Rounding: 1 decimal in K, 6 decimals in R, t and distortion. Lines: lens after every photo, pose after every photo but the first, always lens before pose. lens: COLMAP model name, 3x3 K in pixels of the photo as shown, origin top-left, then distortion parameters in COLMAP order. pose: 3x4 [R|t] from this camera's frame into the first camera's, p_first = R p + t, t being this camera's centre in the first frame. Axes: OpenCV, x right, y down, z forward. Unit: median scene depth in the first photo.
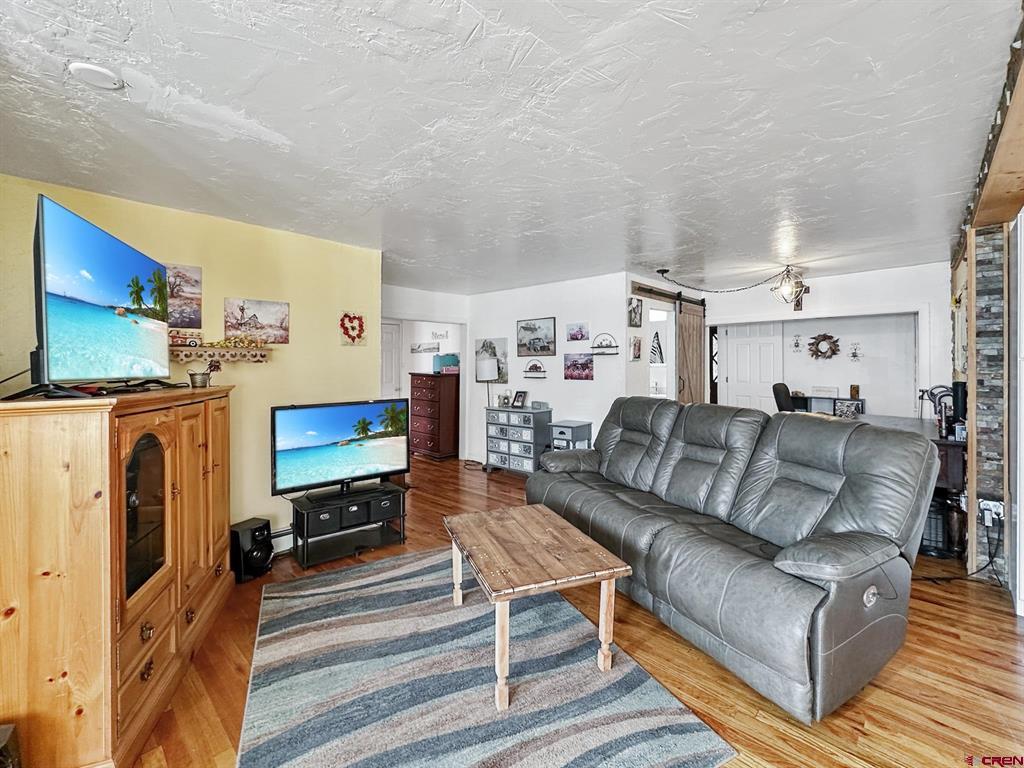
lens RADIAL K [[439.2, 0, 513.4], [0, 439.2, 368.6], [0, 0, 1]] dist [-0.001655, -0.000216]
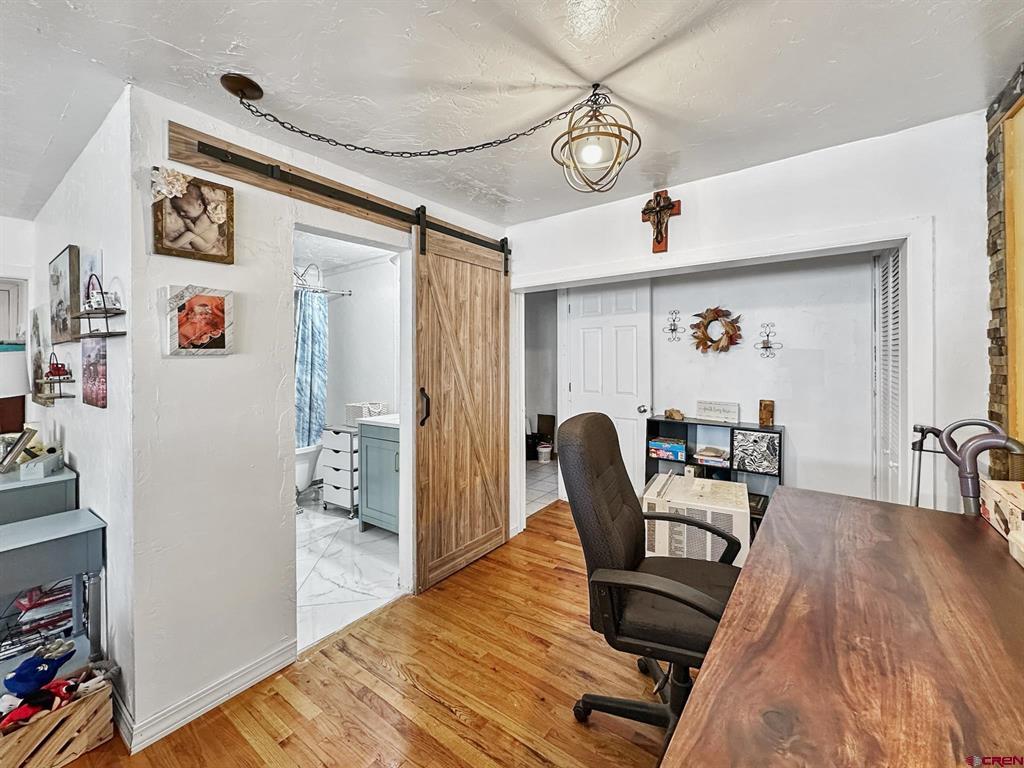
lens RADIAL K [[424.6, 0, 512.4], [0, 424.6, 363.7], [0, 0, 1]] dist [-0.001883, 0.000331]
pose [[0.992056, -0.001505, 0.125789, 0.410751], [0.001413, 0.999999, 0.000816, -0.009279], [-0.125790, -0.000631, 0.992057, 0.532910]]
